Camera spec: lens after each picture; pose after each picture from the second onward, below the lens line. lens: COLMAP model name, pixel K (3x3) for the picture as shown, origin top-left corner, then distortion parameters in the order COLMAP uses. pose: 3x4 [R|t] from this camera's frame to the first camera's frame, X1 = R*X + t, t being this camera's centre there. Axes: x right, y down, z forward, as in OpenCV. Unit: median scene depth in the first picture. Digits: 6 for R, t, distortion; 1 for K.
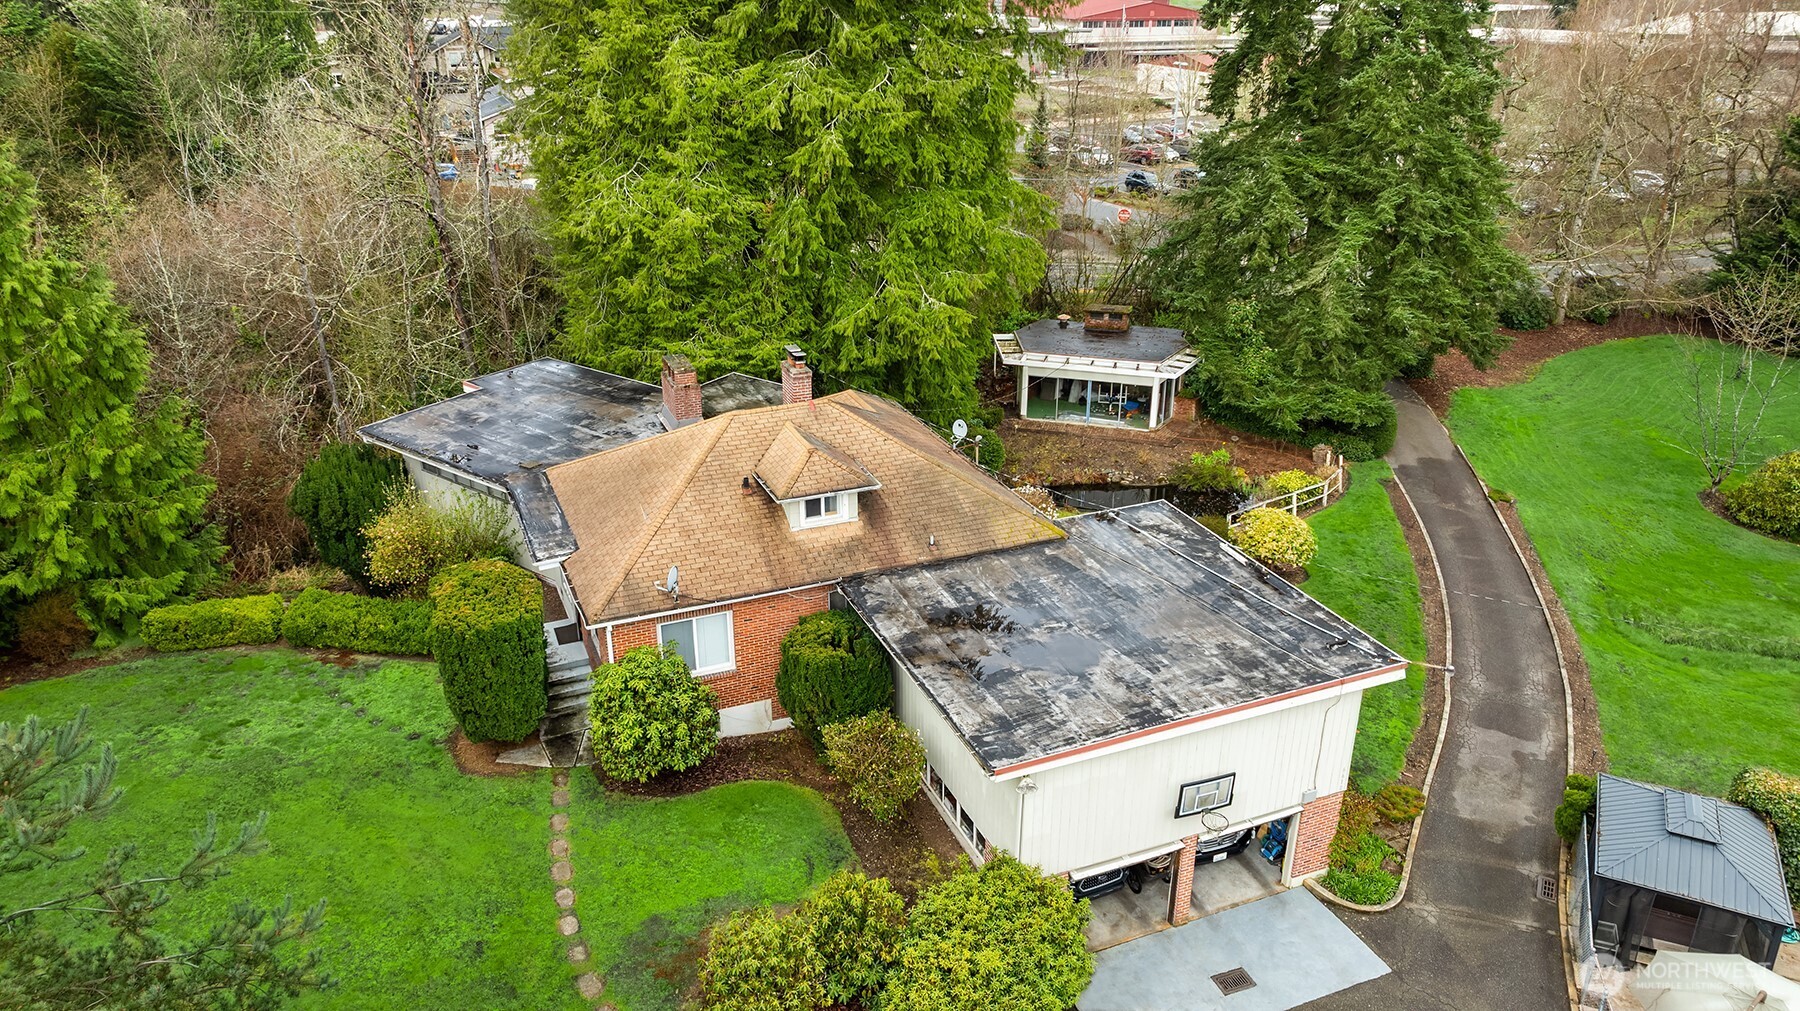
lens RADIAL K [[1194.8, 0, 936.2], [0, 1194.8, 609.3], [0, 0, 1]] dist [-0.013493, 0.001564]
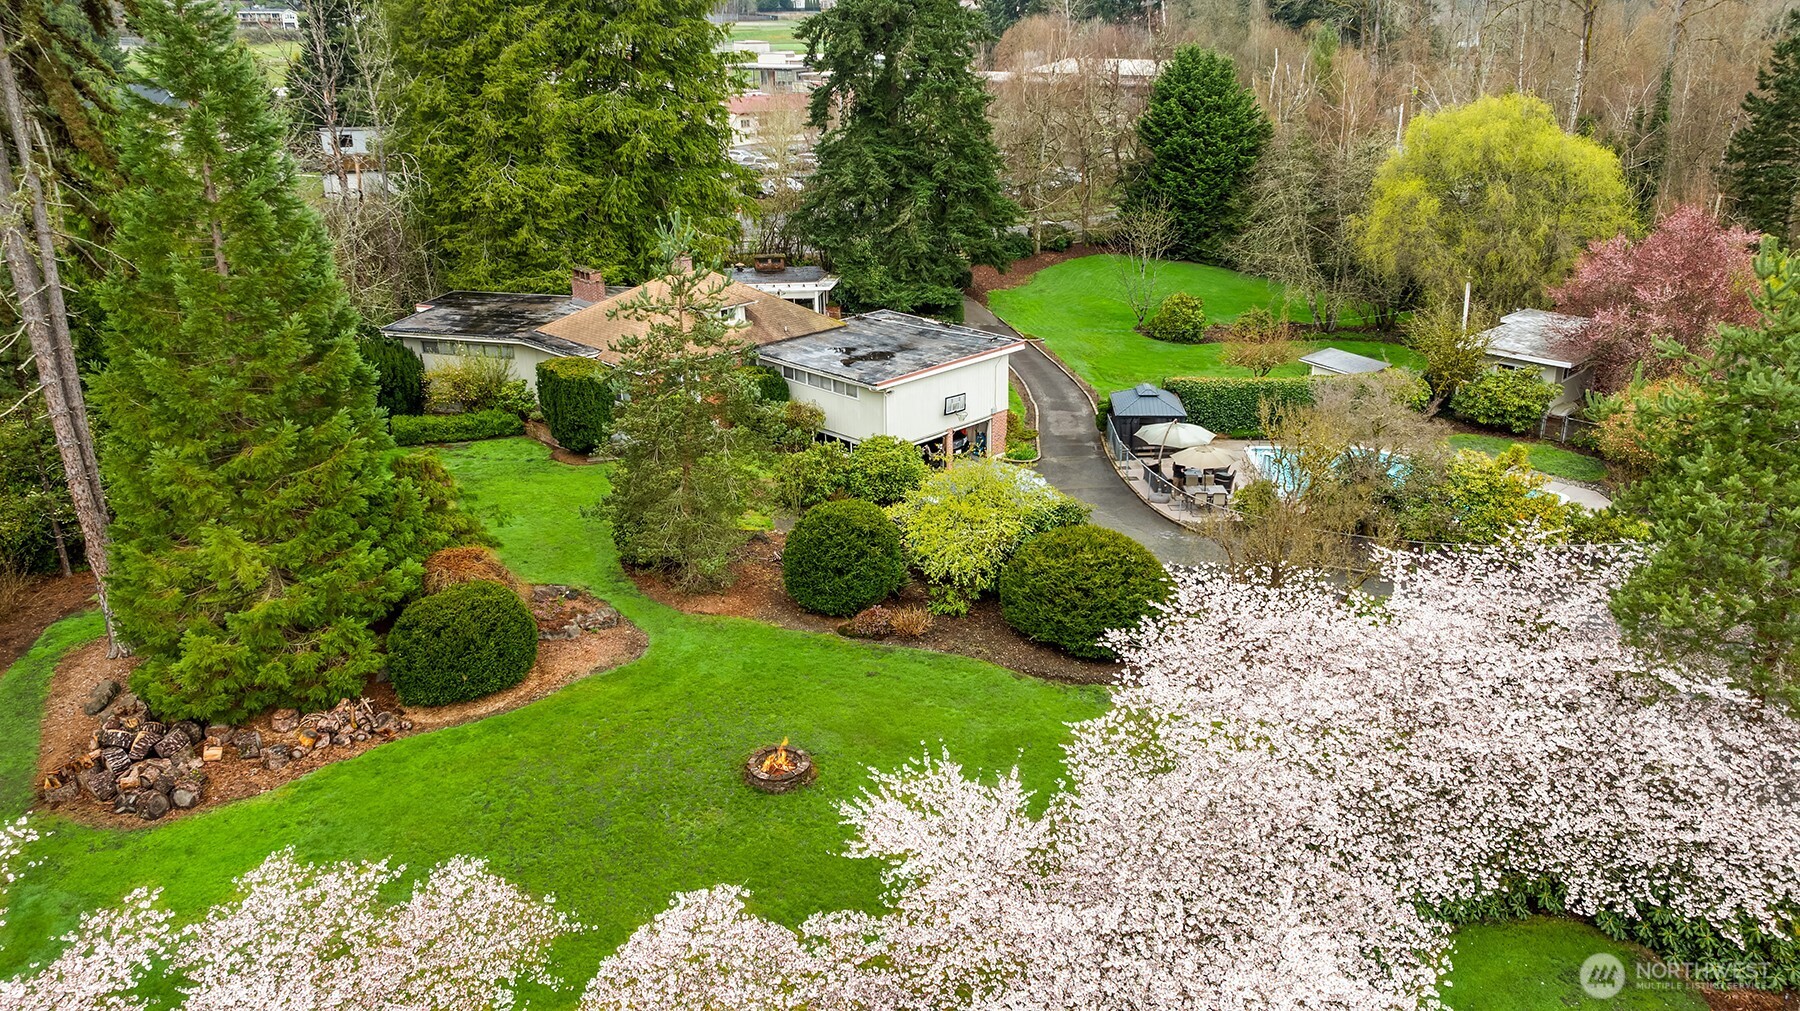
lens RADIAL K [[1201.3, 0, 897.6], [0, 1201.3, 581.0], [0, 0, 1]] dist [-0.030369, -0.000630]
pose [[0.925833, -0.162415, 0.341255, -0.341707], [0.182253, 0.982890, -0.026665, 0.259797], [-0.331086, 0.086882, 0.939592, -0.509592]]
